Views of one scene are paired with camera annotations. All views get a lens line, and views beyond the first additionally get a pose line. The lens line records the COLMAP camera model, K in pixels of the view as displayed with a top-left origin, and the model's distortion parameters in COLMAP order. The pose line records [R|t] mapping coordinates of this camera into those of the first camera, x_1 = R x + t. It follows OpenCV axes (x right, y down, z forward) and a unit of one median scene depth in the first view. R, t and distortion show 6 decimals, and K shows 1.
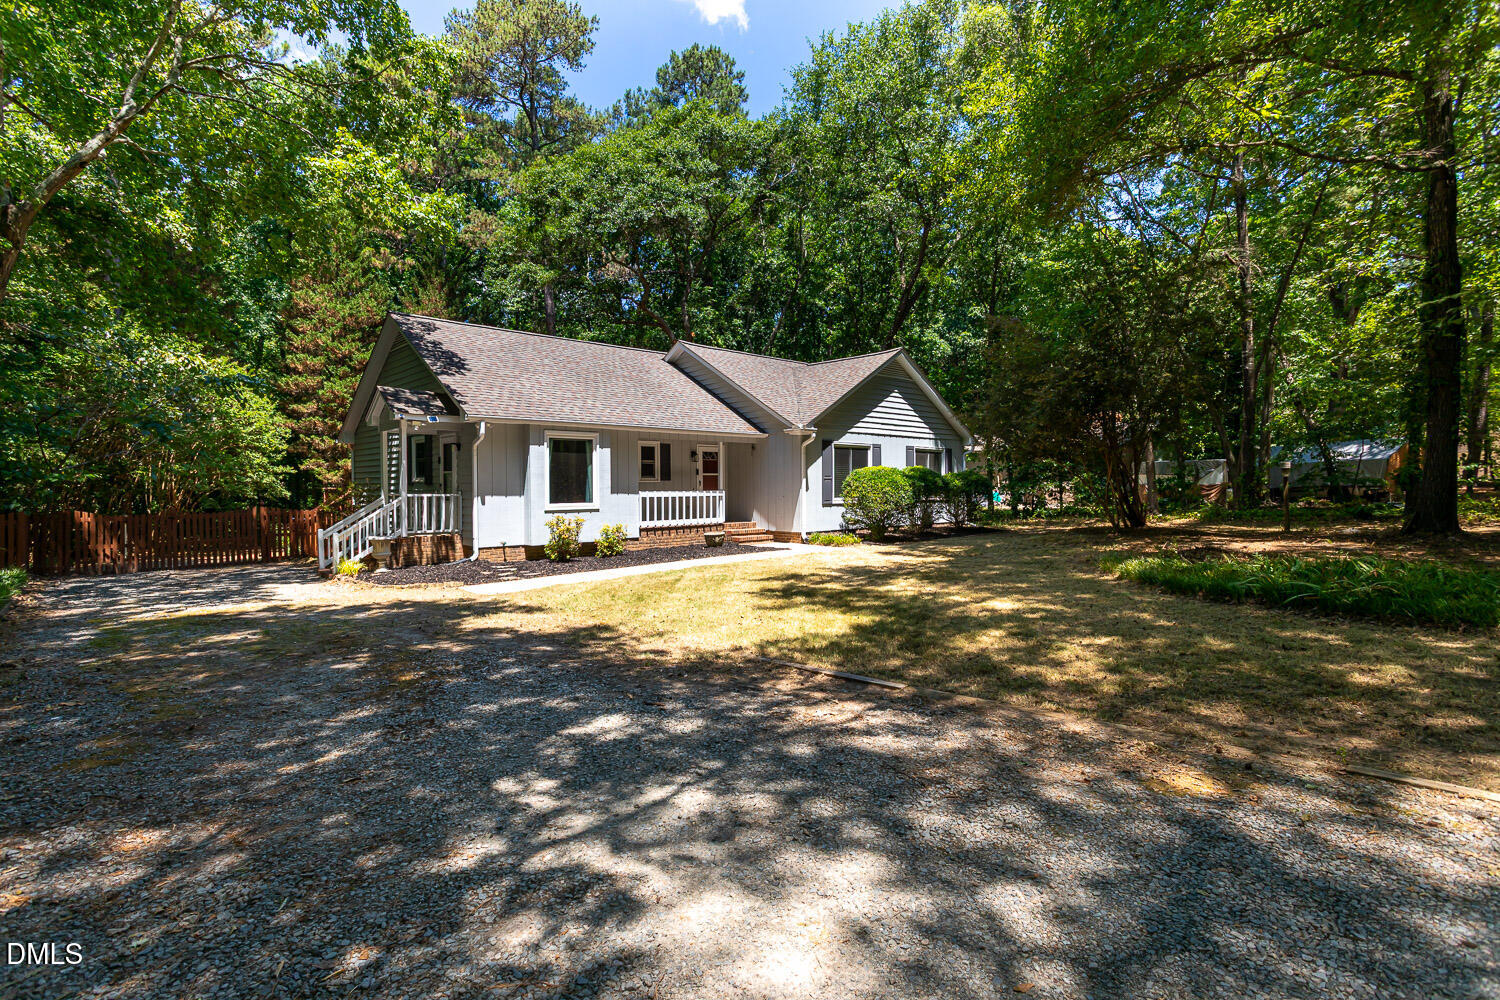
lens RADIAL K [[708.4, 0, 745.2], [0, 708.4, 496.8], [0, 0, 1]] dist [-0.002263, 0.003748]
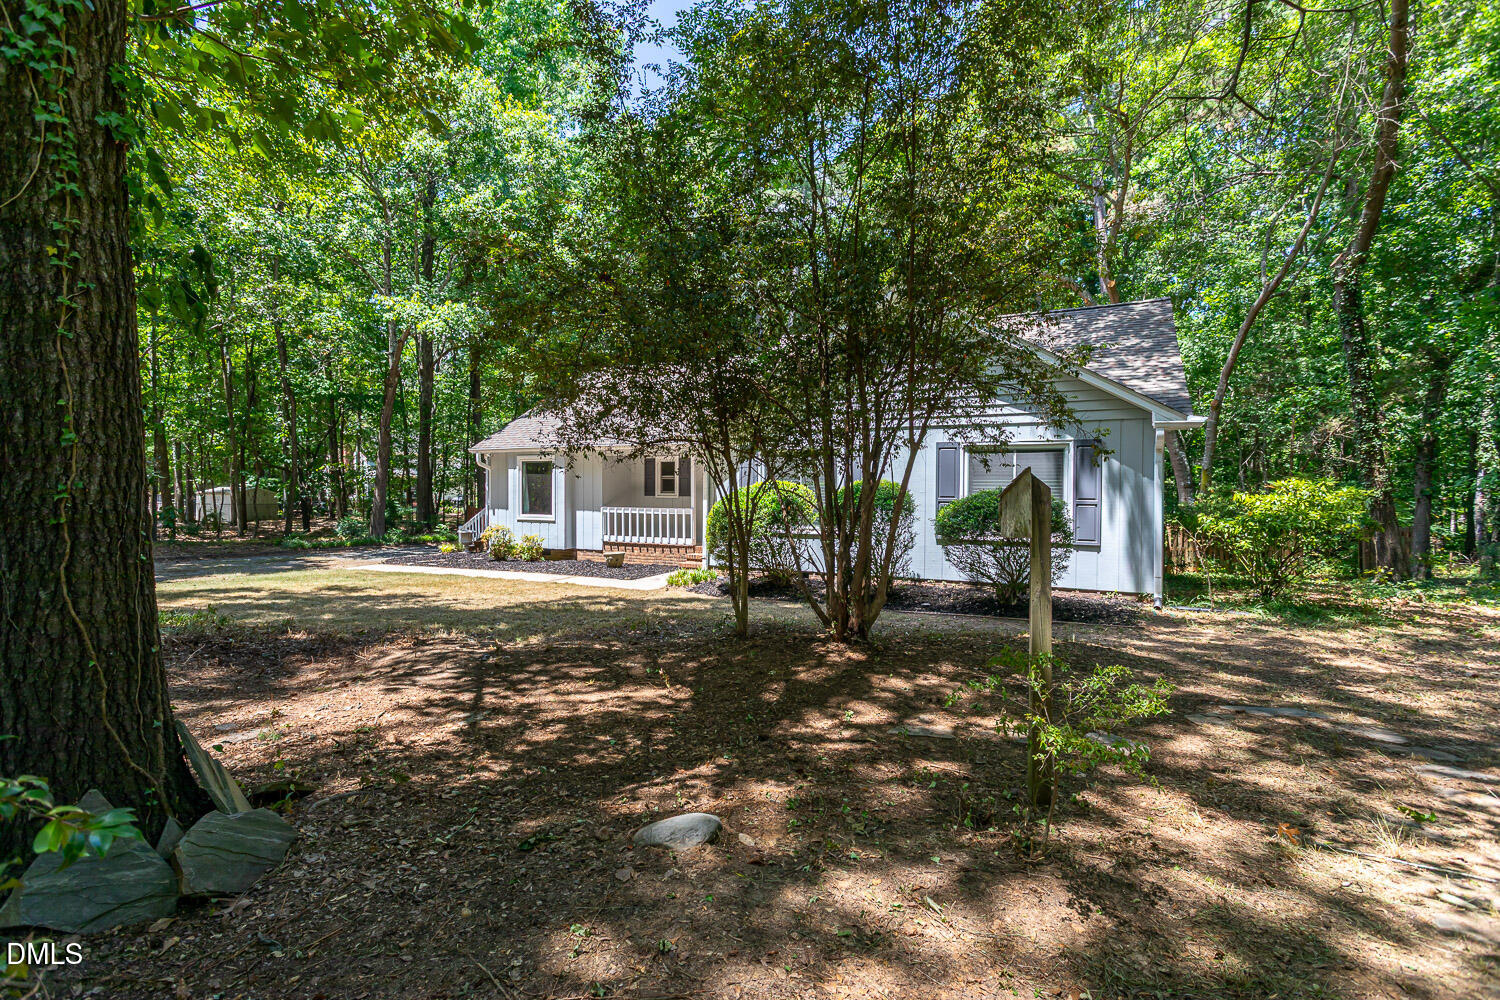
lens RADIAL K [[736.2, 0, 742.9], [0, 736.2, 495.3], [0, 0, 1]] dist [-0.001096, -0.000007]
pose [[0.324219, 0.012619, -0.945898, 0.839658], [-0.022180, 0.999738, 0.005735, -0.031297], [0.945722, 0.019121, 0.324413, 0.737443]]
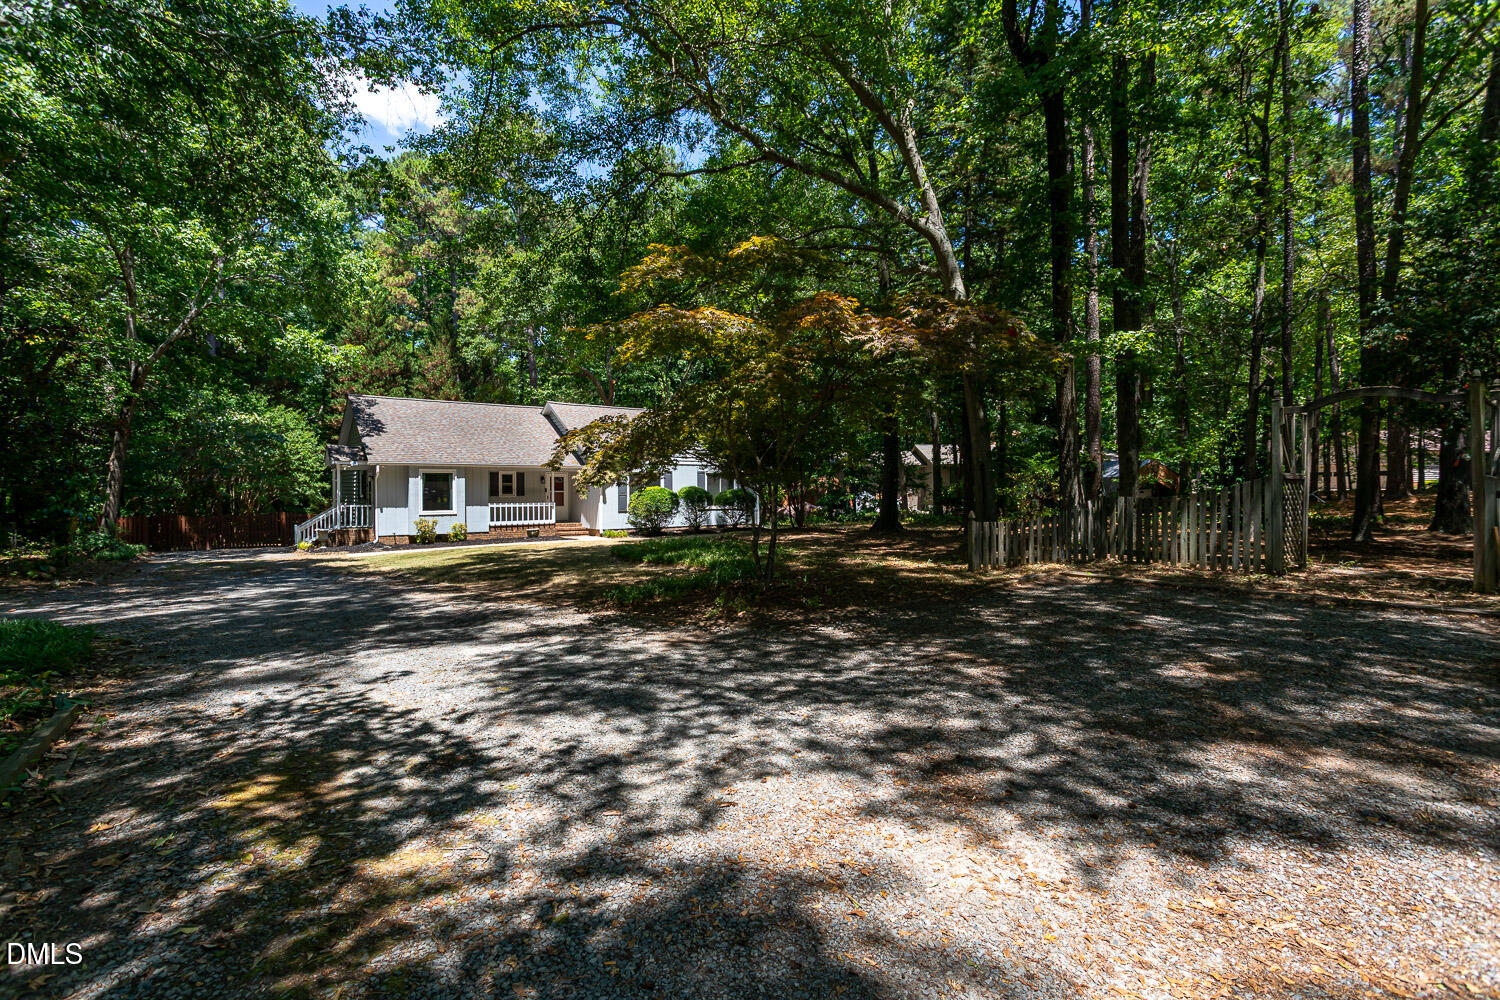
lens RADIAL K [[708.4, 0, 745.9], [0, 708.4, 500.5], [0, 0, 1]] dist [-0.002263, 0.003748]
pose [[0.994379, 0.002246, -0.105851, 0.538271], [-0.002419, 0.999996, -0.001506, -0.011840], [0.105847, 0.001754, 0.994381, -0.495121]]
